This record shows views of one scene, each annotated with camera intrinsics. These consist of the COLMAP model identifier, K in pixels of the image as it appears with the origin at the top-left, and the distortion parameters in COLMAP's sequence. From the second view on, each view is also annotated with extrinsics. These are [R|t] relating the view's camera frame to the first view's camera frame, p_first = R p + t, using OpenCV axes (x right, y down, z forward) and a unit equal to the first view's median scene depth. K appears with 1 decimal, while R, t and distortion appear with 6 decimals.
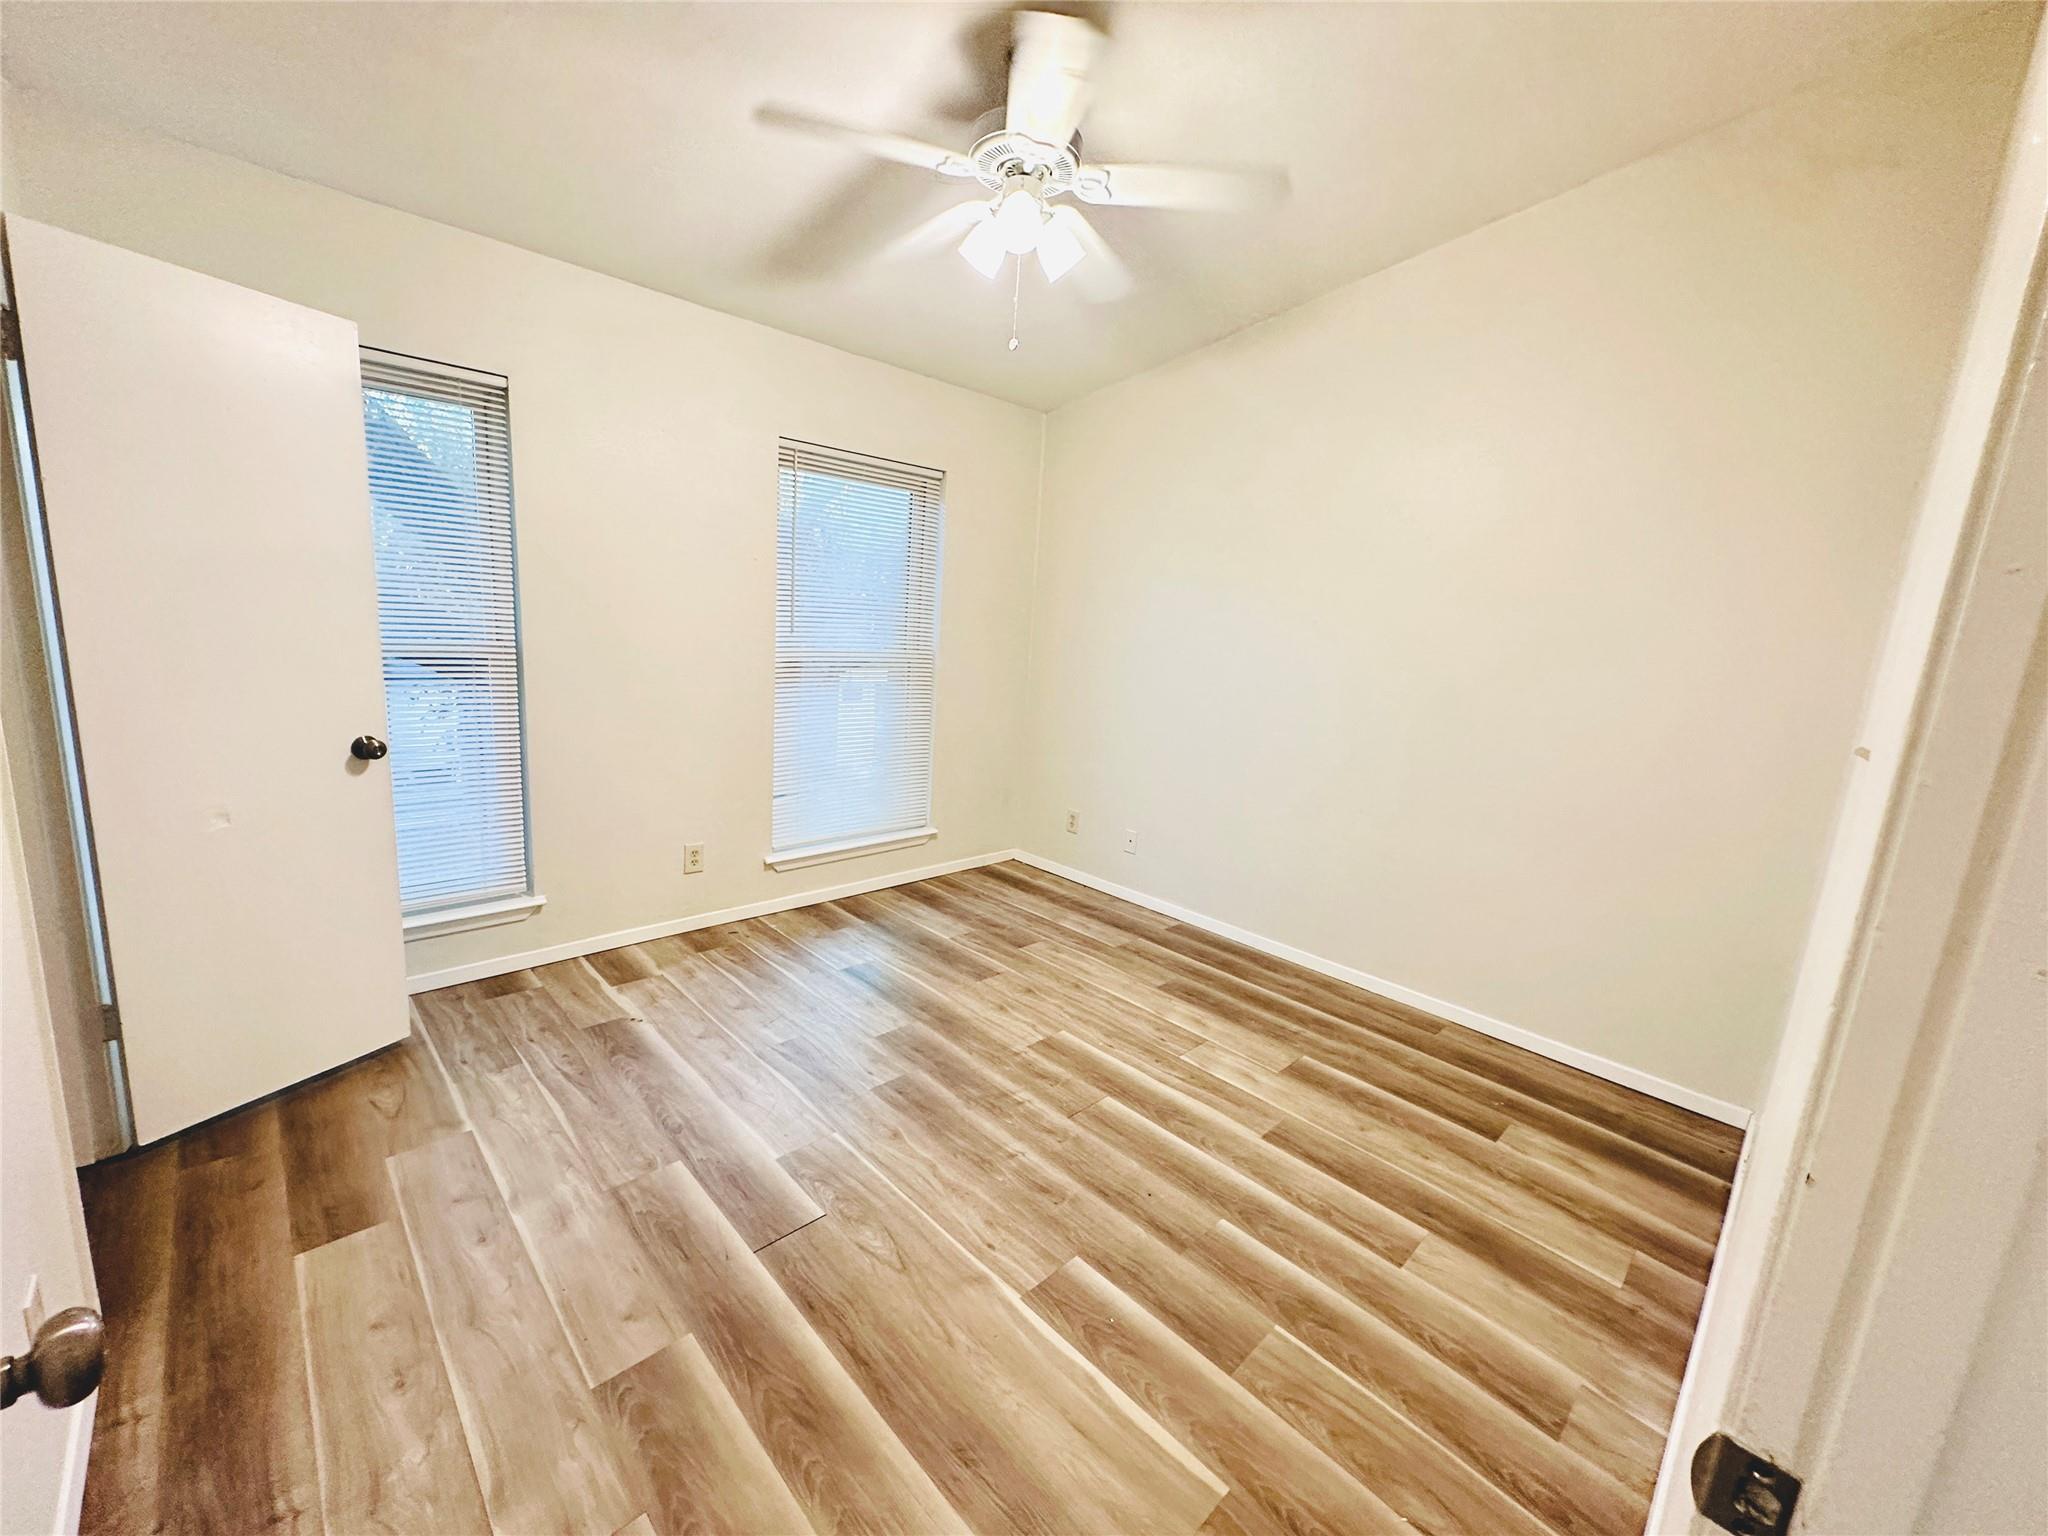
lens RADIAL K [[814.3, 0, 1022.4], [0, 814.3, 767.3], [0, 0, 1]] dist [-0.000831, 0.000239]
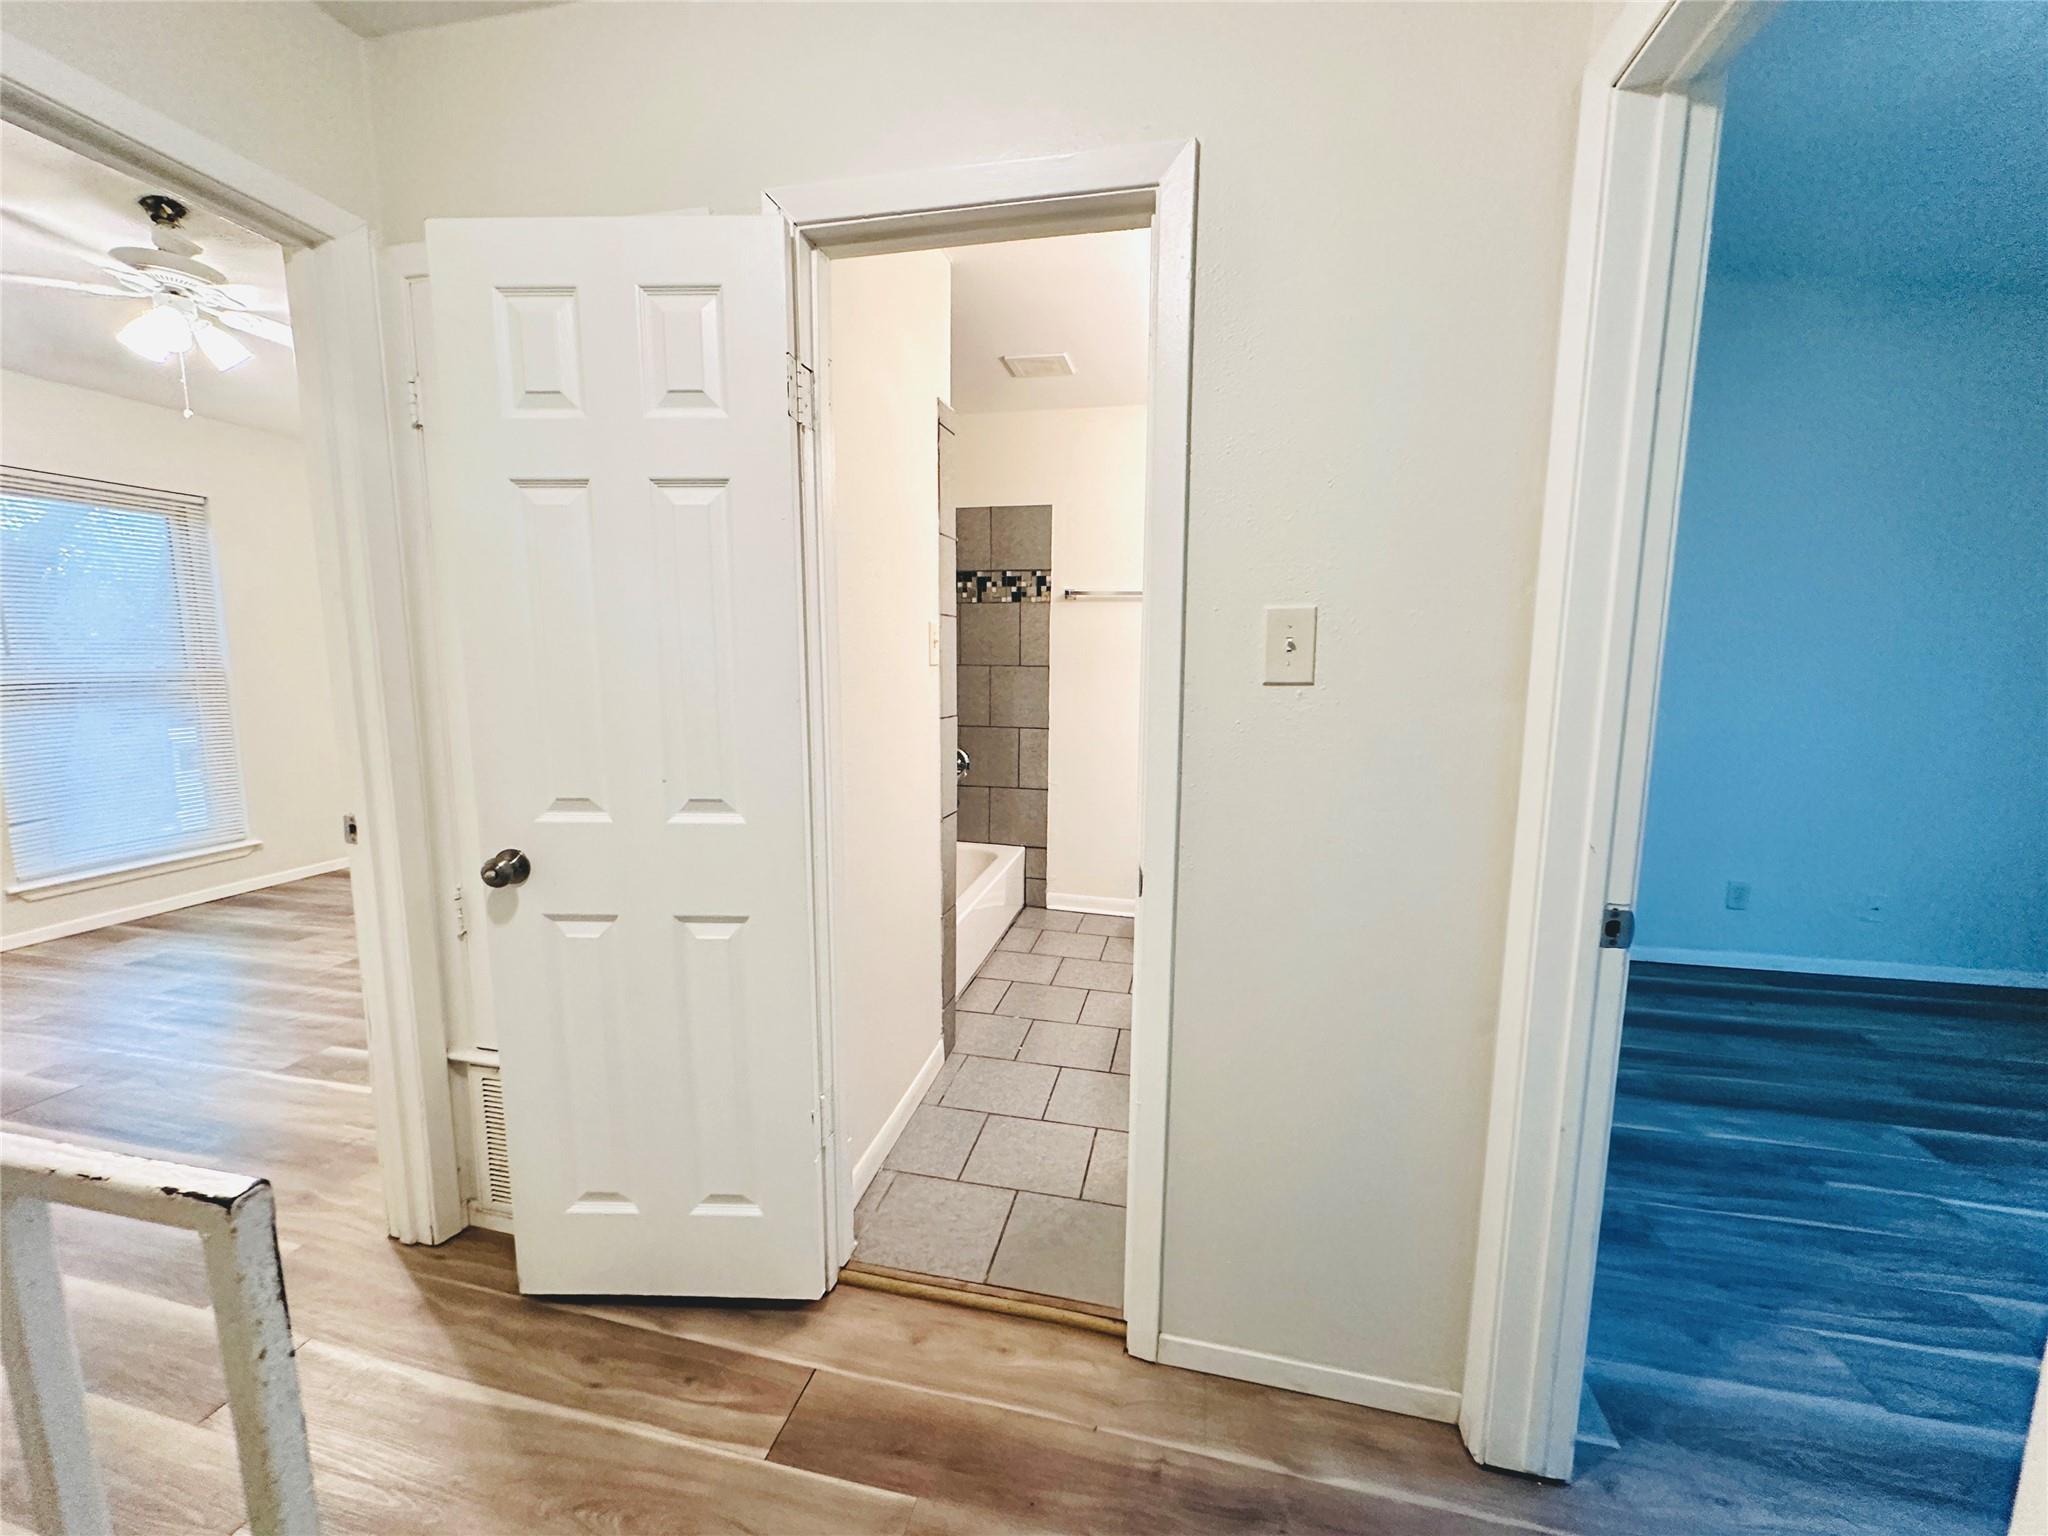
lens RADIAL K [[812.2, 0, 1023.1], [0, 812.2, 770.1], [0, 0, 1]] dist [-0.001440, 0.000230]
pose [[0.835691, -0.135156, 0.532310, 0.292216], [0.149185, 0.988666, 0.016817, 0.200499], [-0.528550, 0.065359, 0.846382, -0.679154]]
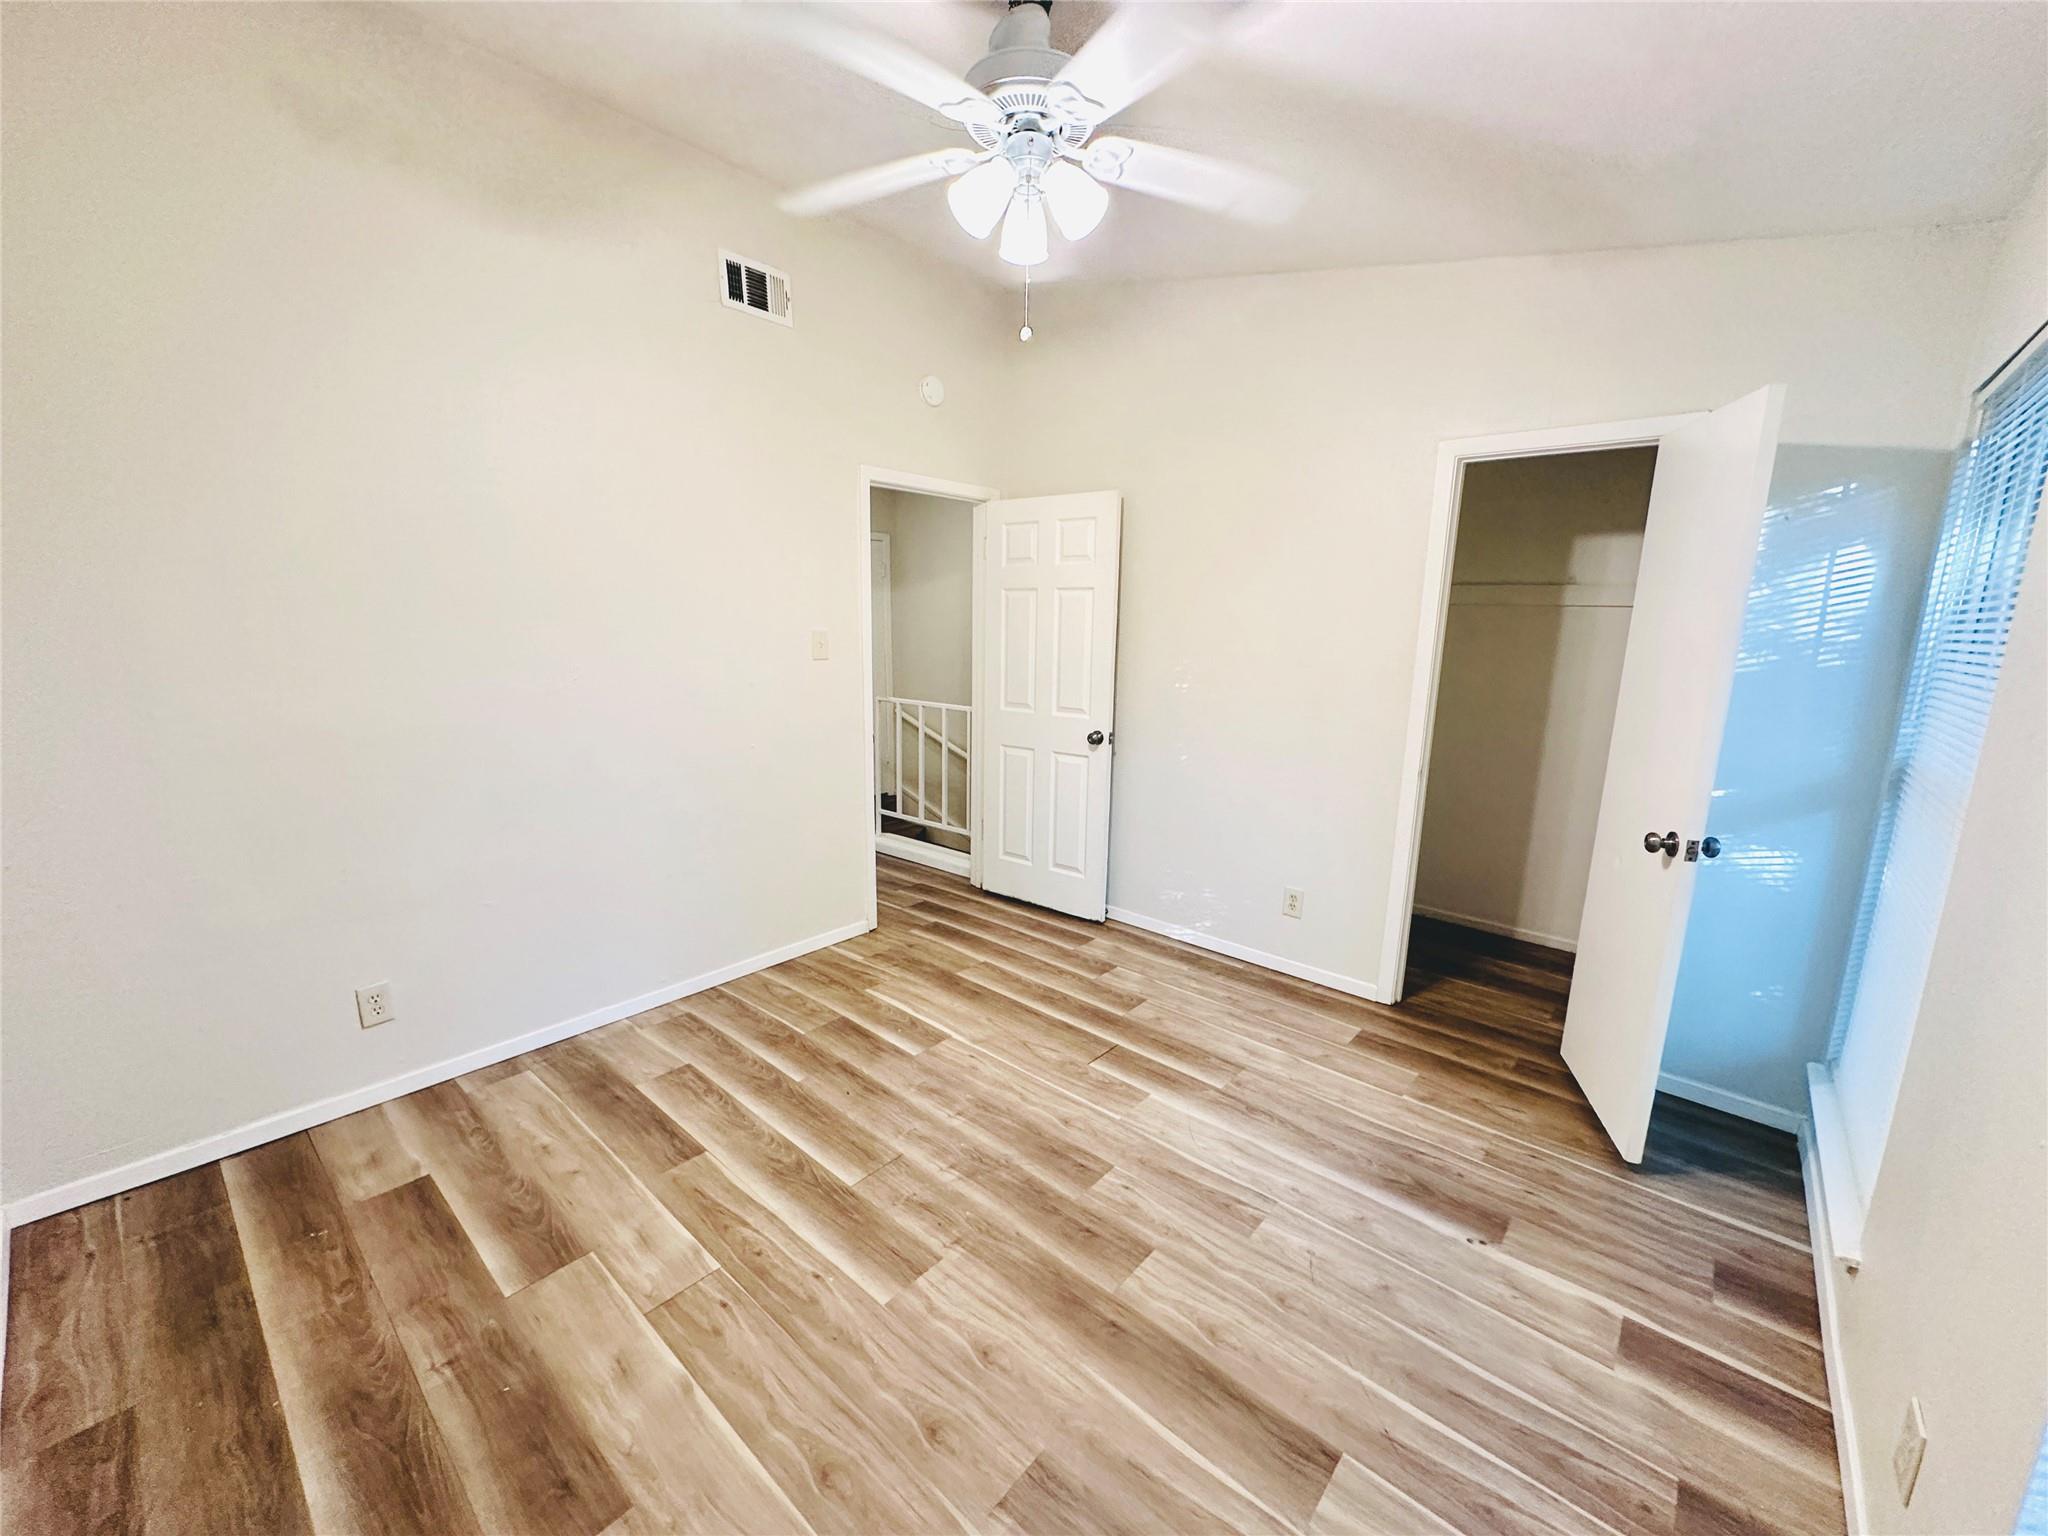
lens RADIAL K [[814.3, 0, 1022.4], [0, 814.3, 767.3], [0, 0, 1]] dist [-0.000831, 0.000239]
pose [[-0.993044, -0.069184, -0.095279, 0.036496], [-0.099198, 0.927500, 0.360420, -0.341084], [0.063436, 0.367364, -0.927911, 1.640990]]
